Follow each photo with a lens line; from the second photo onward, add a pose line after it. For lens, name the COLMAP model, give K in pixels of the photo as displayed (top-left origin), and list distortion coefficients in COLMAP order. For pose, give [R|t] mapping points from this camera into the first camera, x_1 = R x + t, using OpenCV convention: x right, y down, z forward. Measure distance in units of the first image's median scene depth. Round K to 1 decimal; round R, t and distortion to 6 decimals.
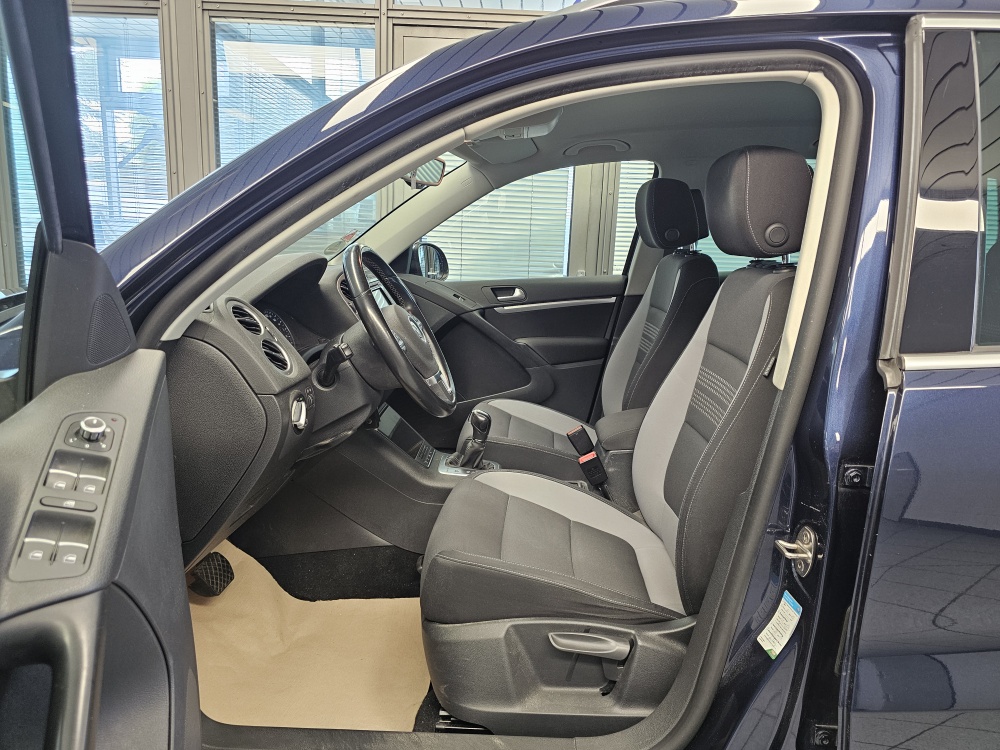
lens RADIAL K [[678.5, 0, 500.0], [0, 678.5, 375.0], [0, 0, 1]] dist [0.049815, -0.071927]
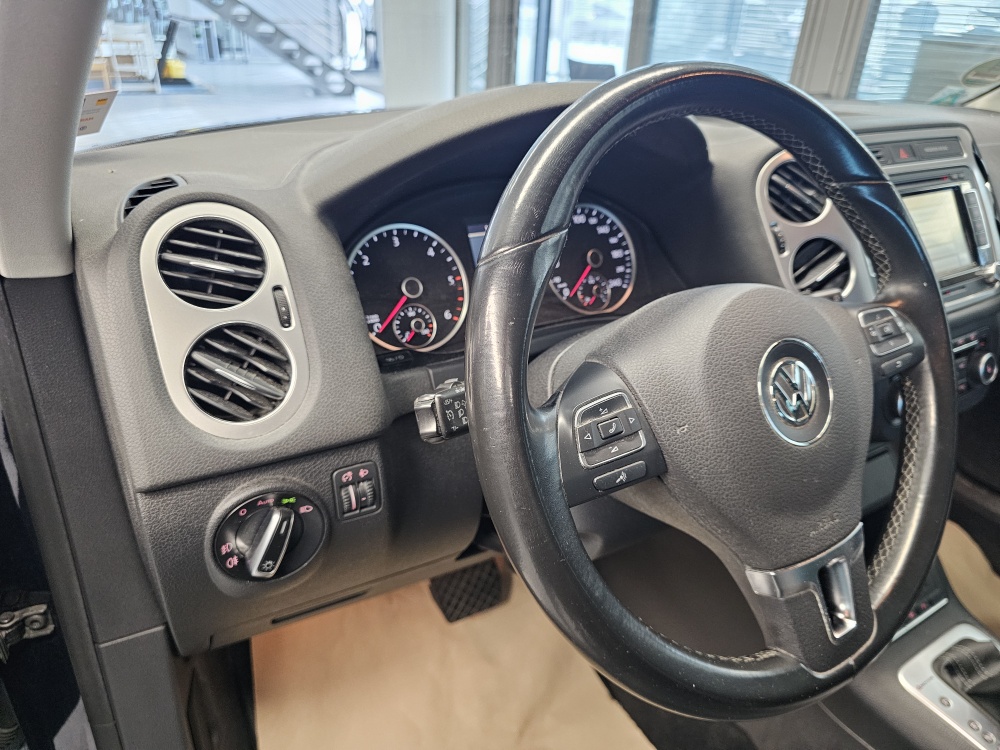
lens RADIAL K [[695.6, 0, 500.0], [0, 695.6, 375.0], [0, 0, 1]] dist [0.040363, -0.072286]
pose [[0.528338, 0.388338, -0.755018, 0.040107], [-0.190527, 0.920816, 0.340290, -0.169136], [0.827381, -0.035936, 0.560491, 0.819416]]
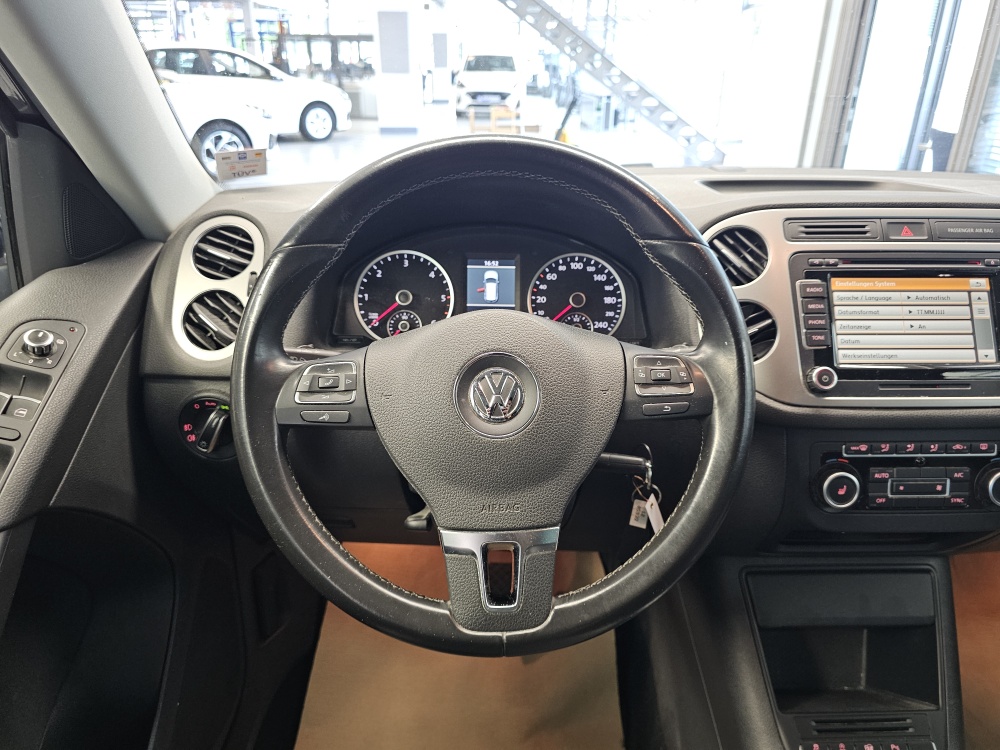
lens RADIAL K [[678.5, 0, 500.0], [0, 678.5, 375.0], [0, 0, 1]] dist [0.049815, -0.071927]
pose [[0.023958, 0.380070, -0.924648, 0.229057], [-0.206043, 0.906933, 0.367449, -0.232786], [0.978250, 0.181714, 0.100039, 1.076818]]
